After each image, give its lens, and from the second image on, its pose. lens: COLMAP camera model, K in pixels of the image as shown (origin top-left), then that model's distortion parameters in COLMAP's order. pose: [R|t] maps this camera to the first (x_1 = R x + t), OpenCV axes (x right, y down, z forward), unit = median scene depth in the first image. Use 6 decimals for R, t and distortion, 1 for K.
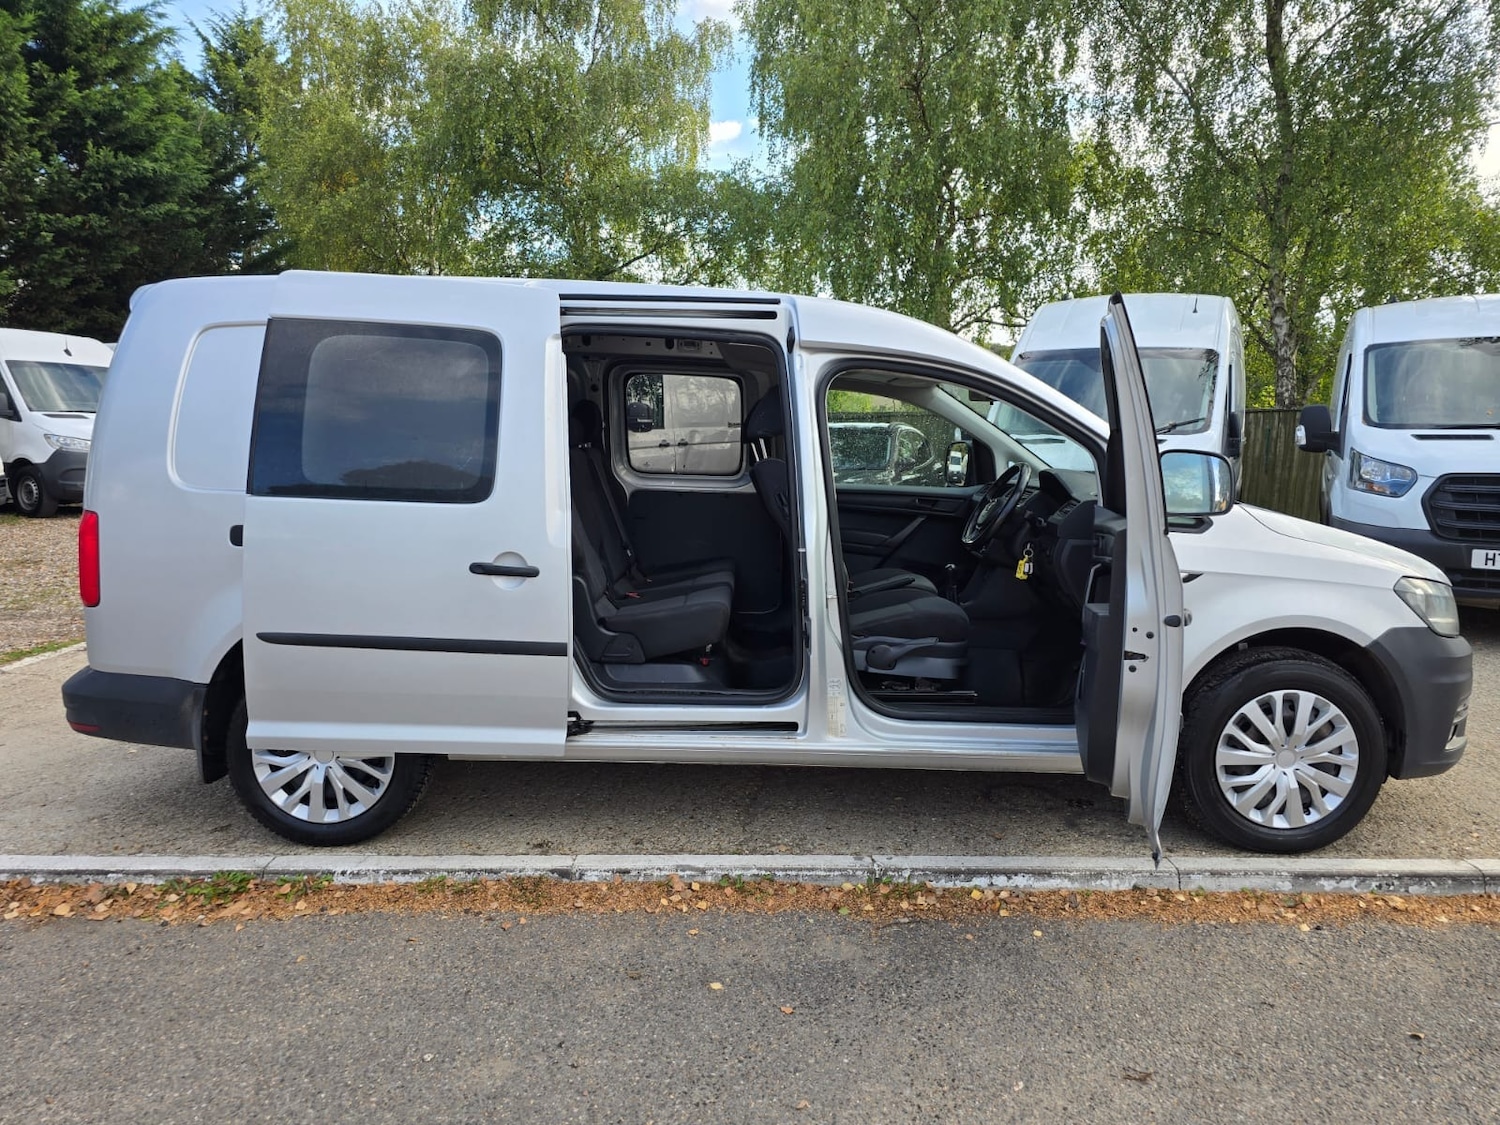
lens RADIAL K [[1032.6, 0, 758.0], [0, 1032.6, 548.8], [0, 0, 1]] dist [0.039681, -0.038477]
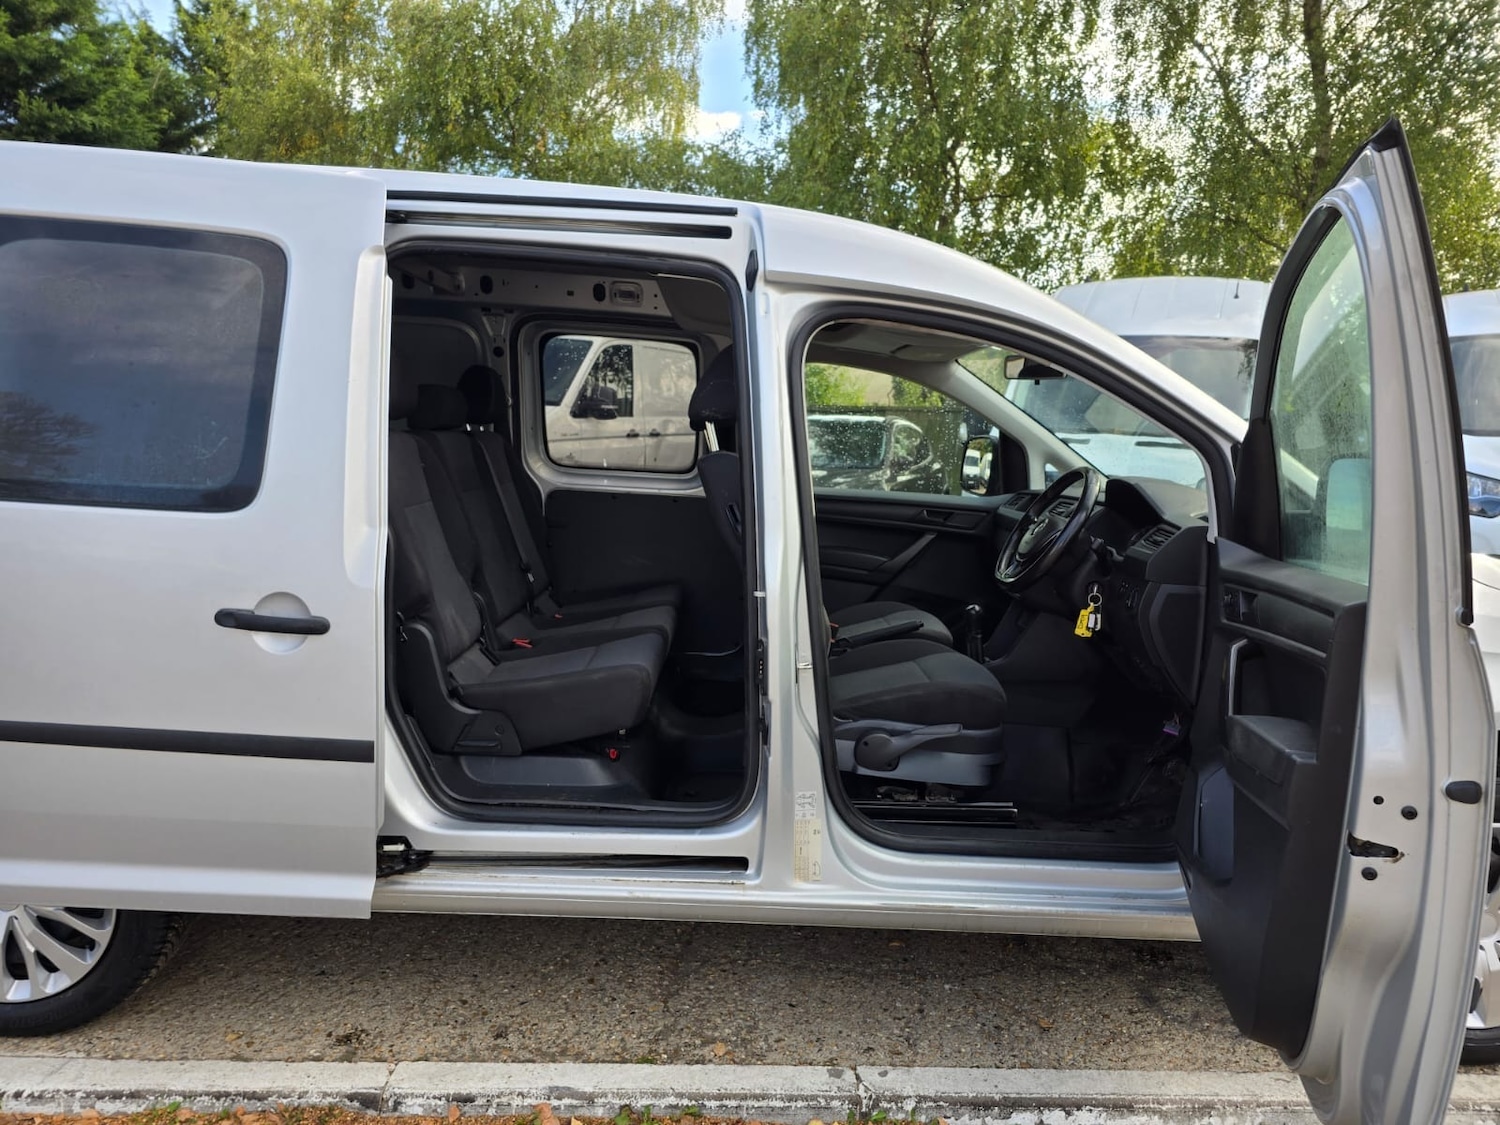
lens RADIAL K [[1039.0, 0, 758.9], [0, 1039.0, 563.9], [0, 0, 1]] dist [0.006023, -0.003319]
pose [[0.999667, 0.022652, 0.012392, 0.022213], [-0.022881, 0.999564, 0.018665, -0.019999], [-0.011963, -0.018943, 0.999749, 0.233490]]
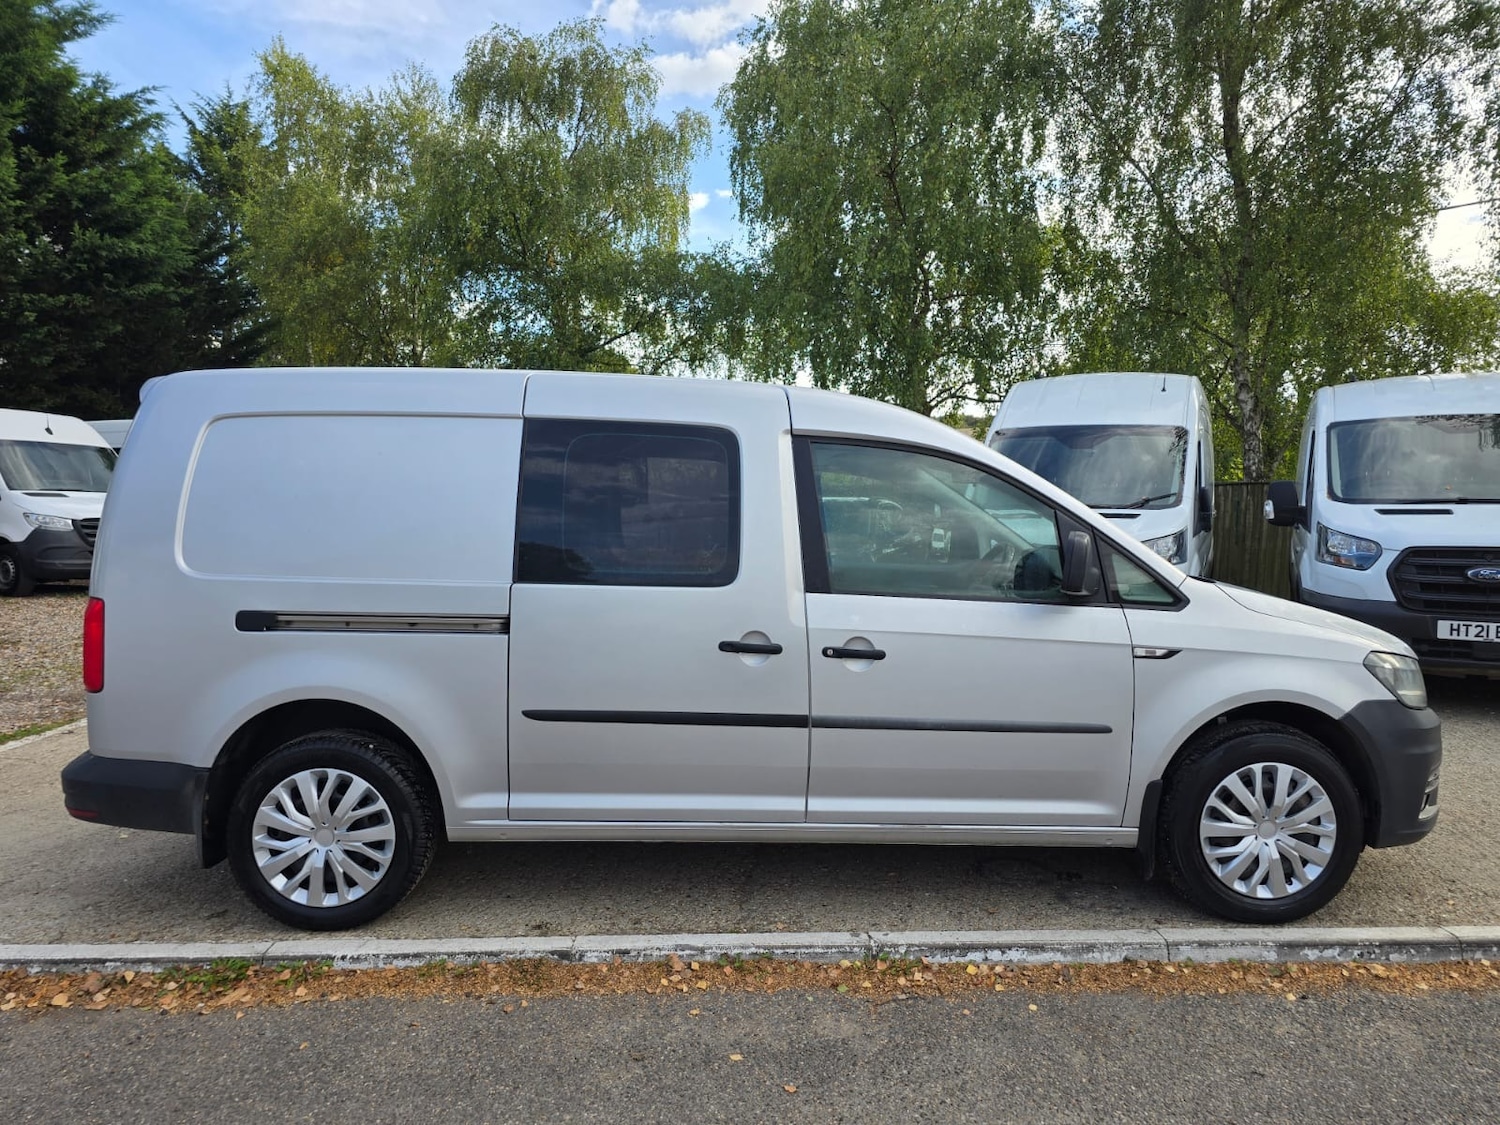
lens RADIAL K [[1030.9, 0, 763.1], [0, 1030.9, 562.6], [0, 0, 1]] dist [0.039973, -0.039126]
pose [[0.999653, -0.006322, 0.025581, -0.010896], [0.007718, 0.998465, -0.054842, -0.006697], [-0.025195, 0.055020, 0.998167, -0.019492]]
